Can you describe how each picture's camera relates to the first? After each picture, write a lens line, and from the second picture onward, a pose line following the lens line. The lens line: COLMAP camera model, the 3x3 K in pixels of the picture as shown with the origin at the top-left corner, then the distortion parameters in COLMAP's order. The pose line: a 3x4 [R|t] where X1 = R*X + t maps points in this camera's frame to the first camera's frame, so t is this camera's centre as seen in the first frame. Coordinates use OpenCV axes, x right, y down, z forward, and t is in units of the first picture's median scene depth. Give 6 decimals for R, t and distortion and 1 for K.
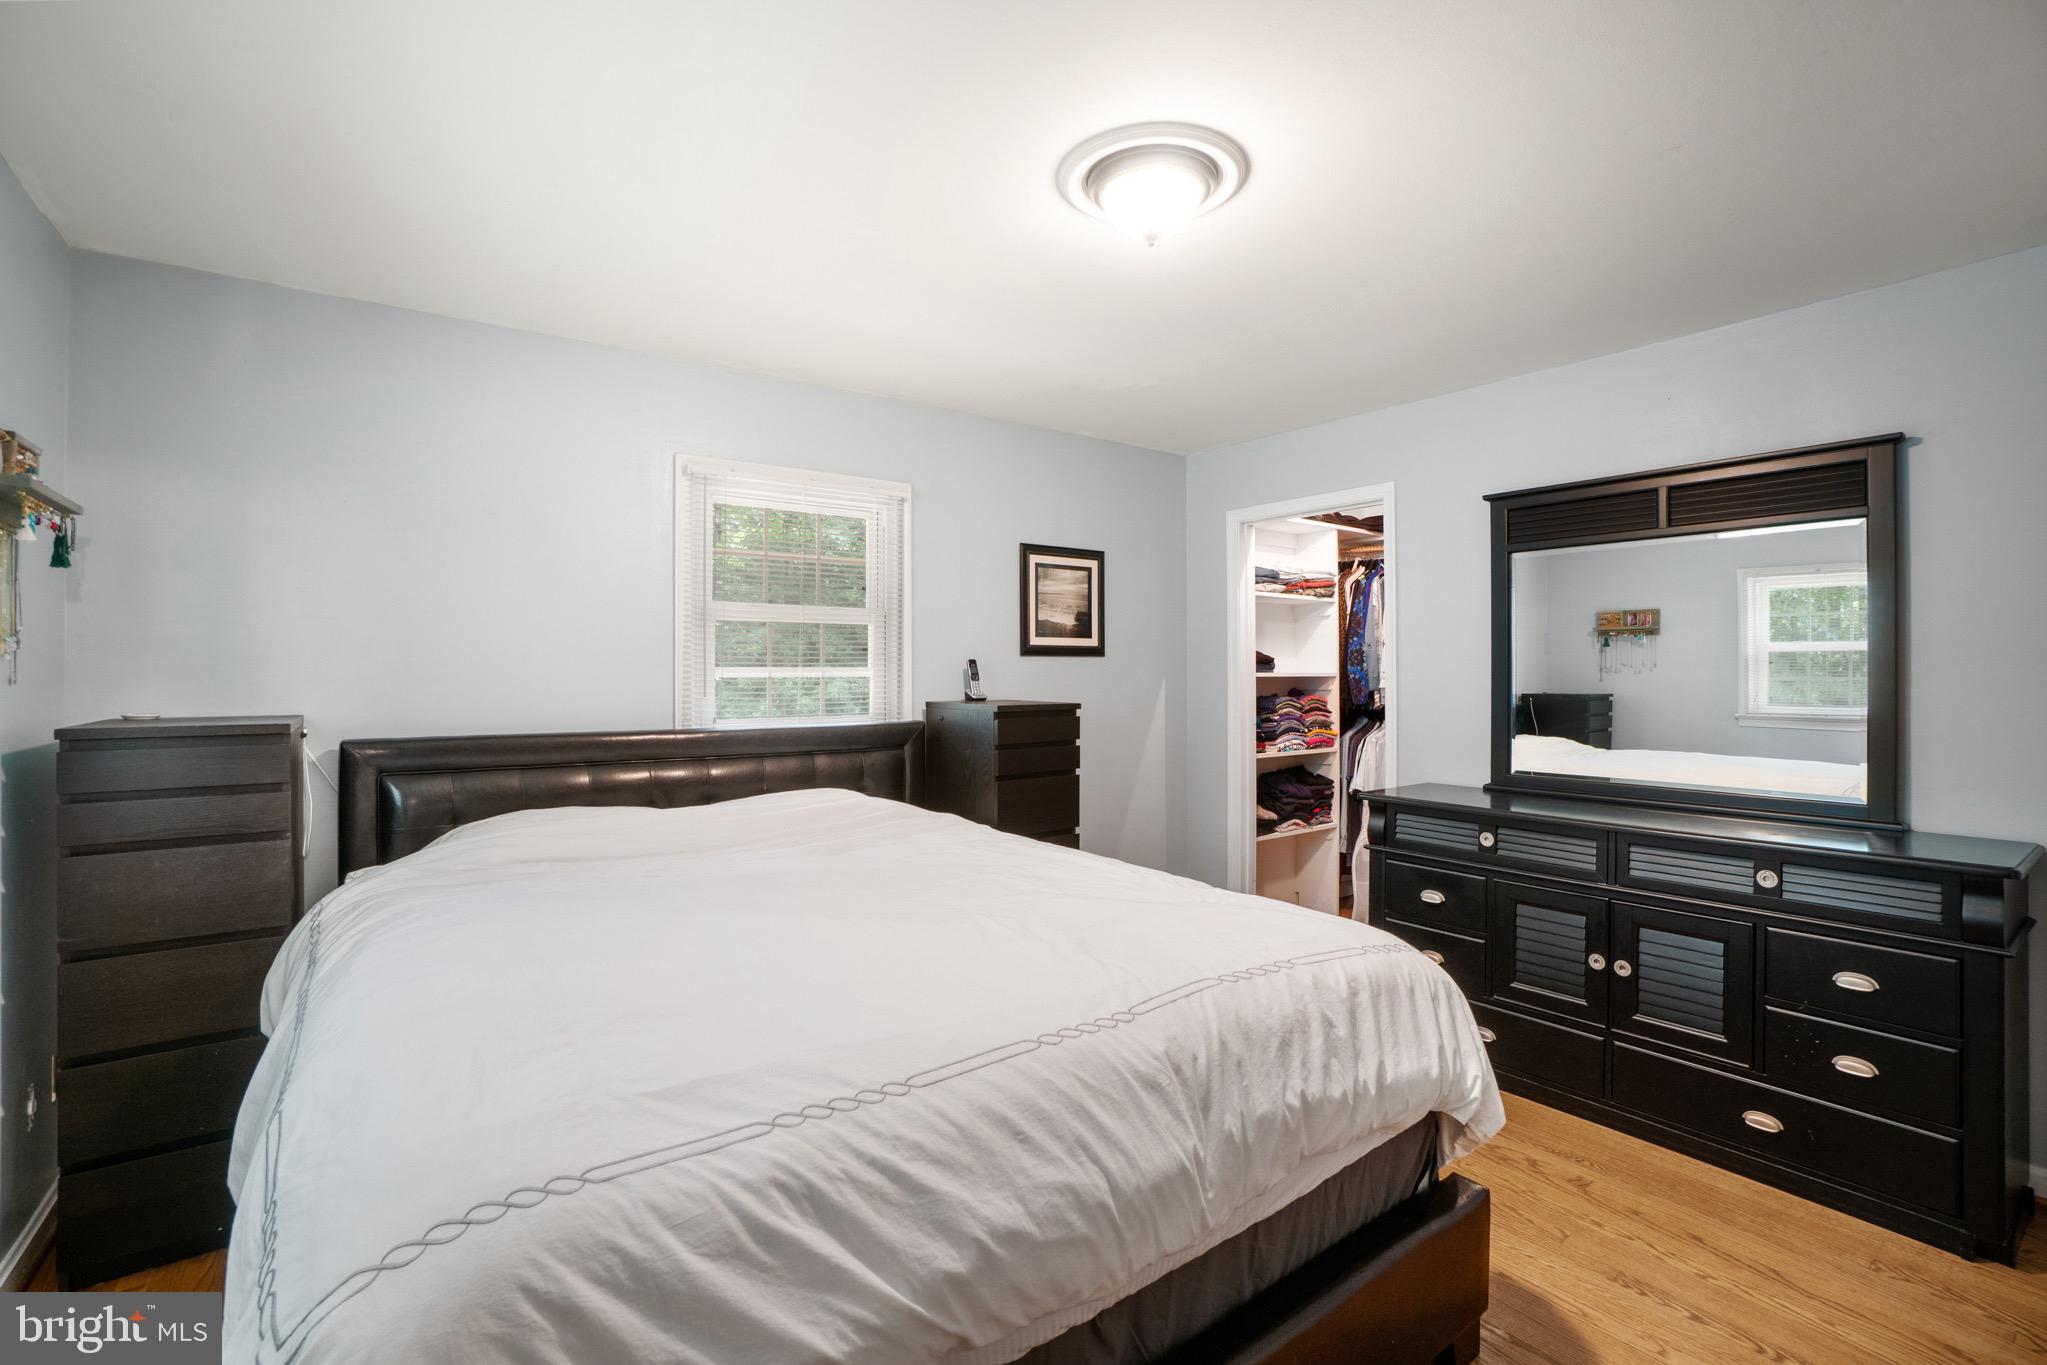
lens RADIAL K [[920.4, 0, 956.6], [0, 920.4, 674.1], [0, 0, 1]] dist [-0.057539, 0.020393]
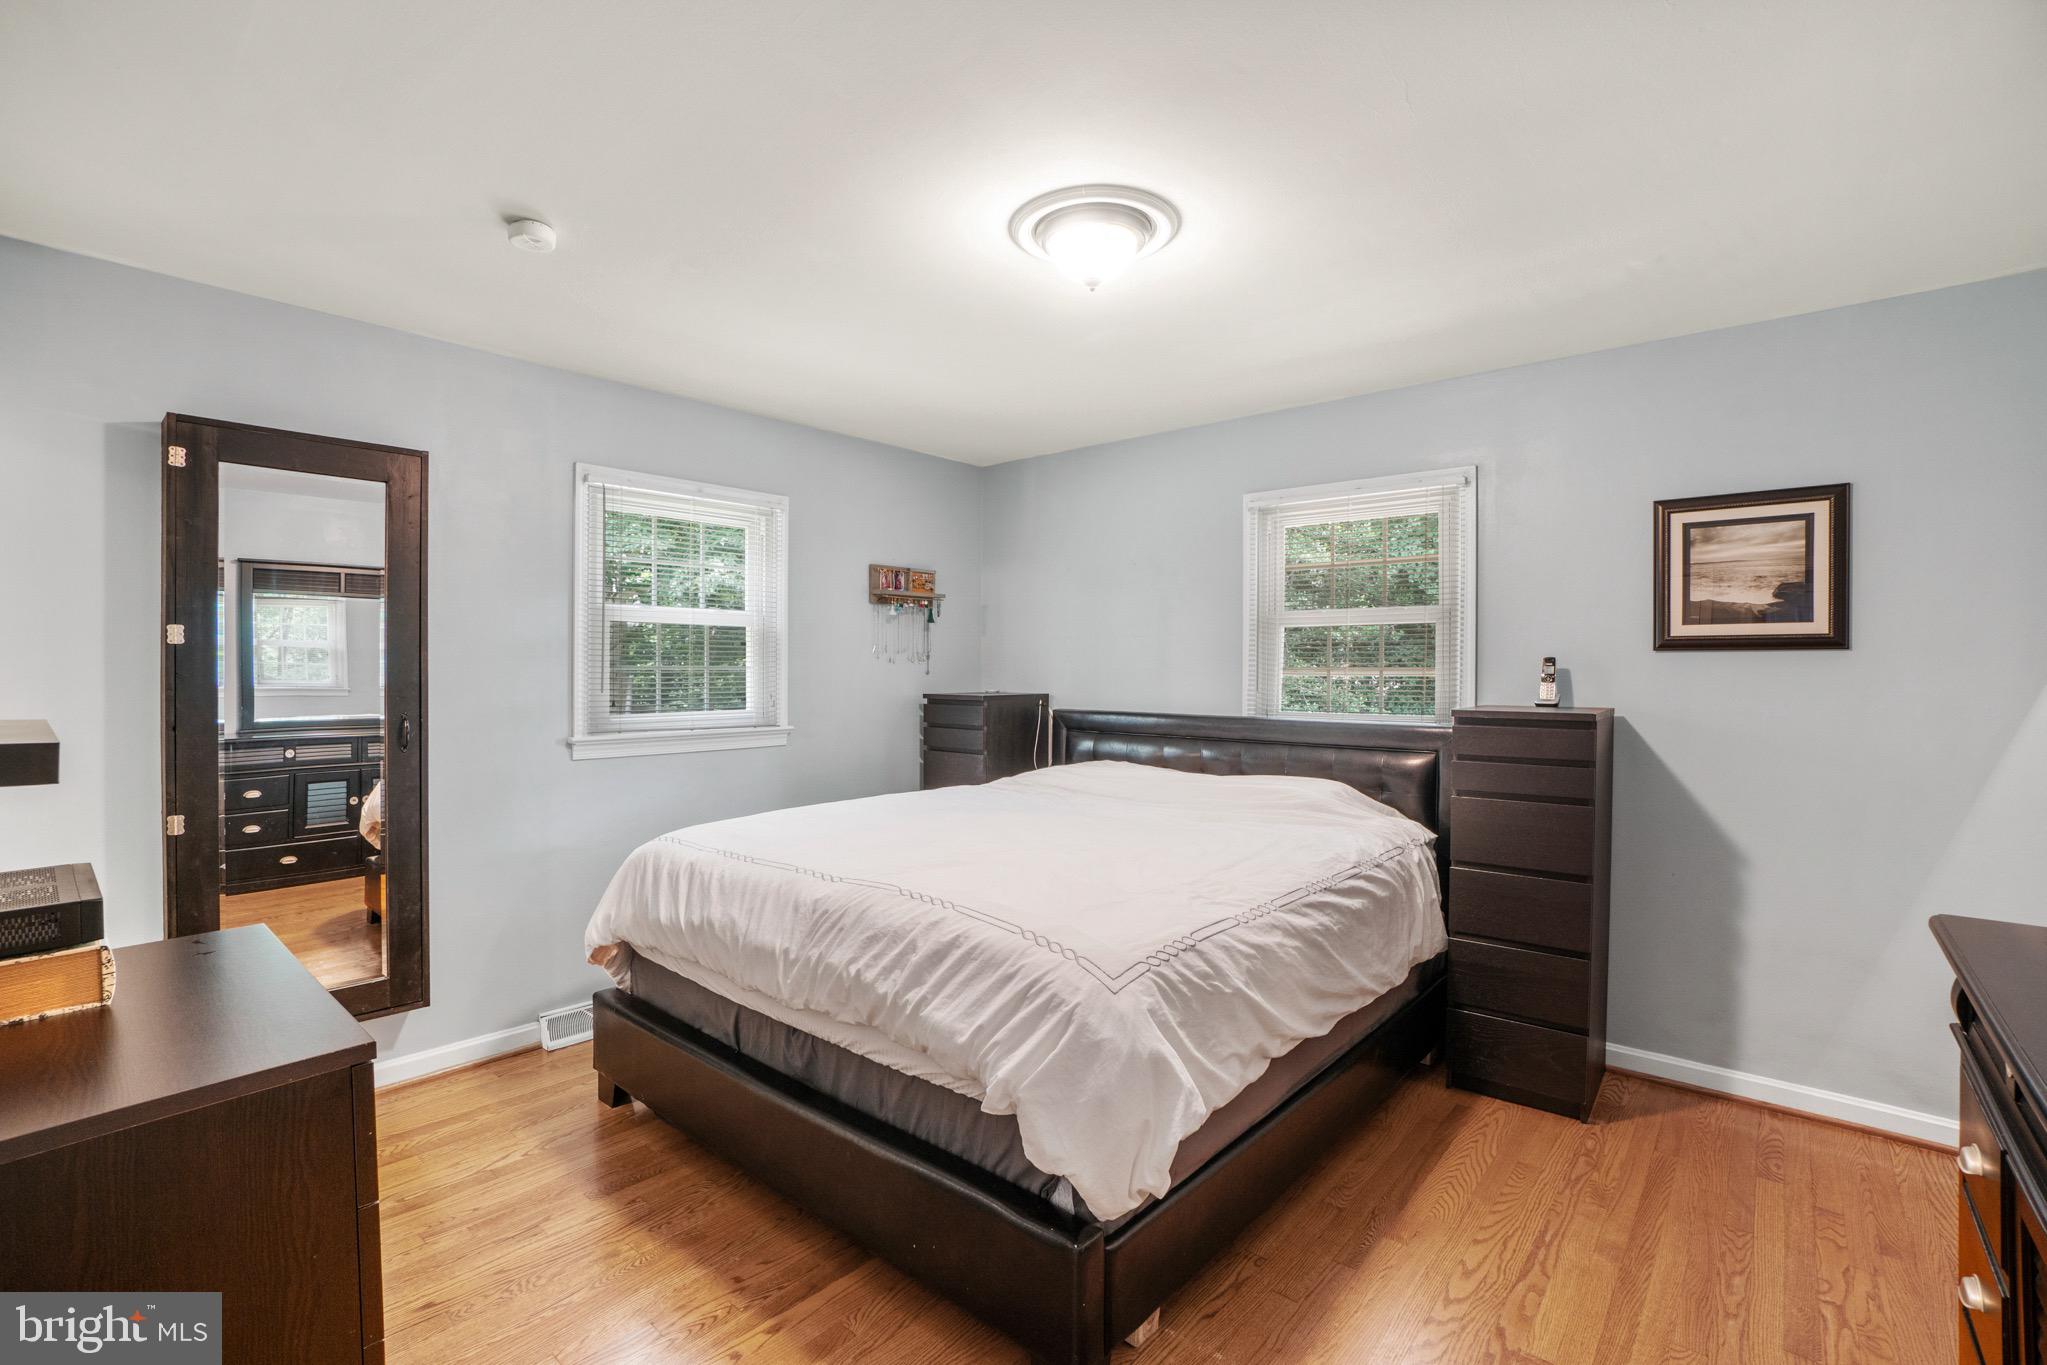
lens RADIAL K [[919.5, 0, 1056.7], [0, 919.5, 681.6], [0, 0, 1]] dist [-0.030287, 0.000006]
pose [[0.257094, 0.011687, -0.966316, 0.661543], [-0.006846, 0.999924, 0.010272, 0.000564], [0.966362, 0.003974, 0.257155, 0.338461]]
